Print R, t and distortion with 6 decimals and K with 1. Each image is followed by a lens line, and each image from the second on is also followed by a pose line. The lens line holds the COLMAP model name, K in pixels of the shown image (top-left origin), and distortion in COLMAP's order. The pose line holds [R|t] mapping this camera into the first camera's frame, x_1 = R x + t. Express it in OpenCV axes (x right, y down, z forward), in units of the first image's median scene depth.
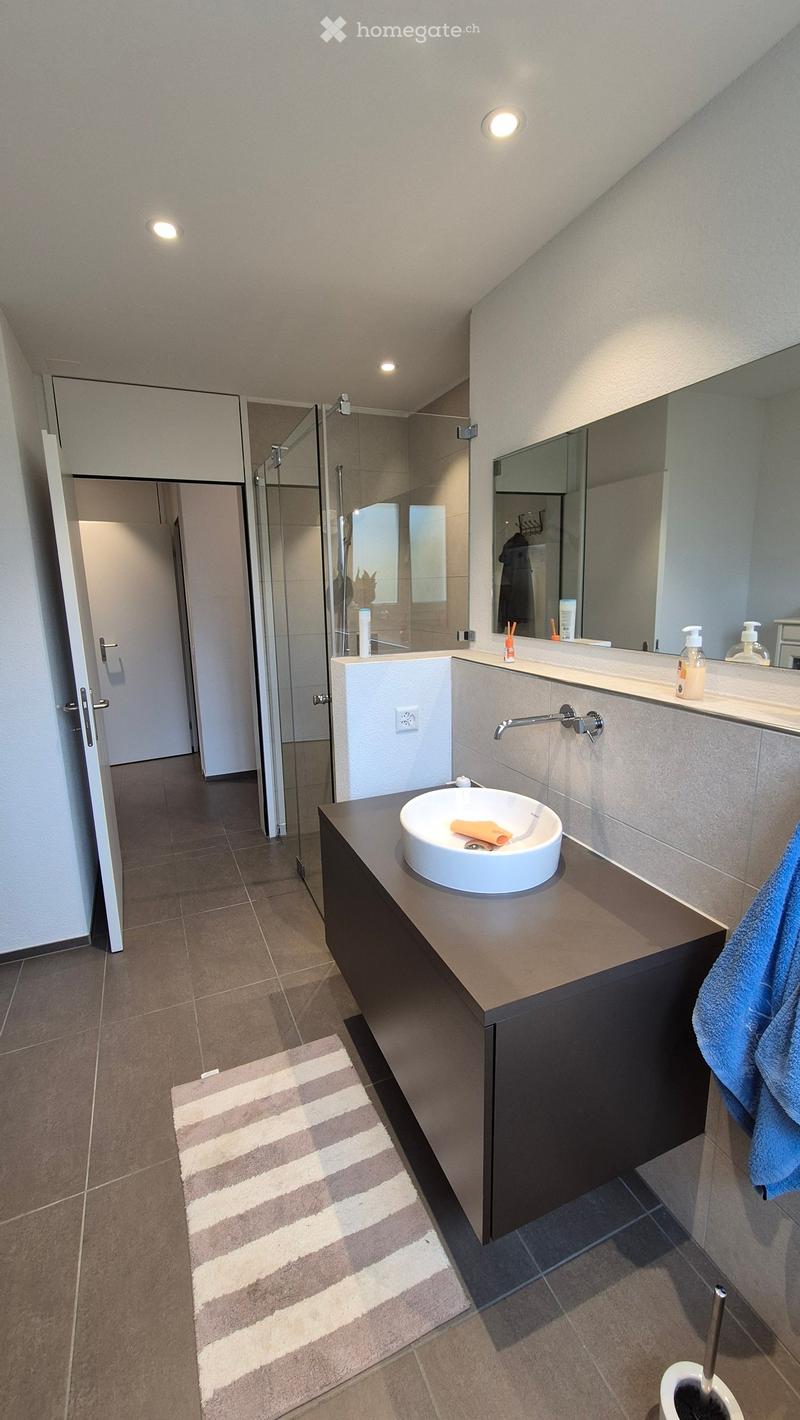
lens RADIAL K [[582.7, 0, 398.2], [0, 582.7, 708.2], [0, 0, 1]] dist [0.000337, 0.000044]
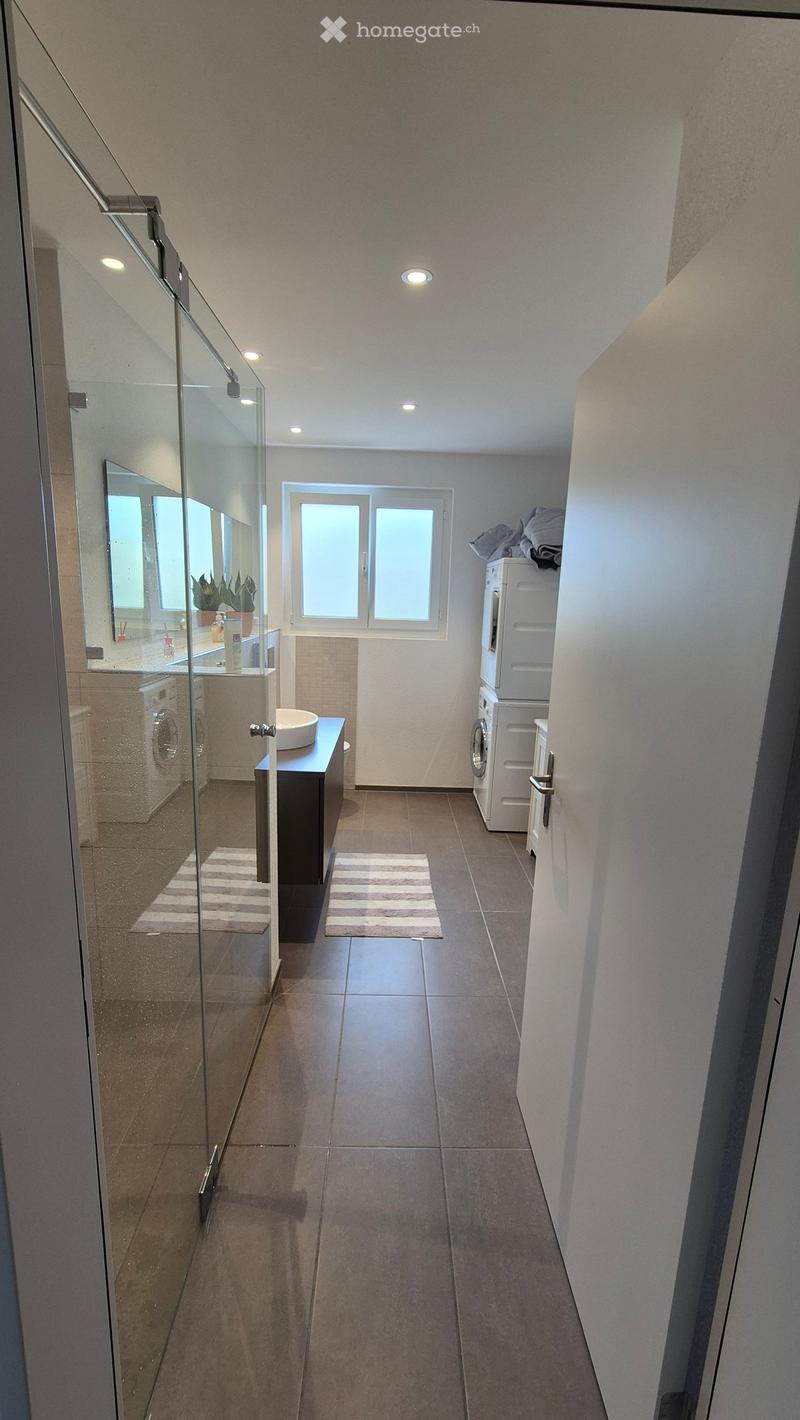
lens RADIAL K [[582.7, 0, 398.2], [0, 582.7, 708.2], [0, 0, 1]] dist [0.000337, 0.000044]
pose [[-0.923230, -0.084237, 0.374900, -0.358614], [0.063487, 0.928824, 0.365041, -0.198725], [-0.378966, 0.360818, -0.852171, 0.947179]]
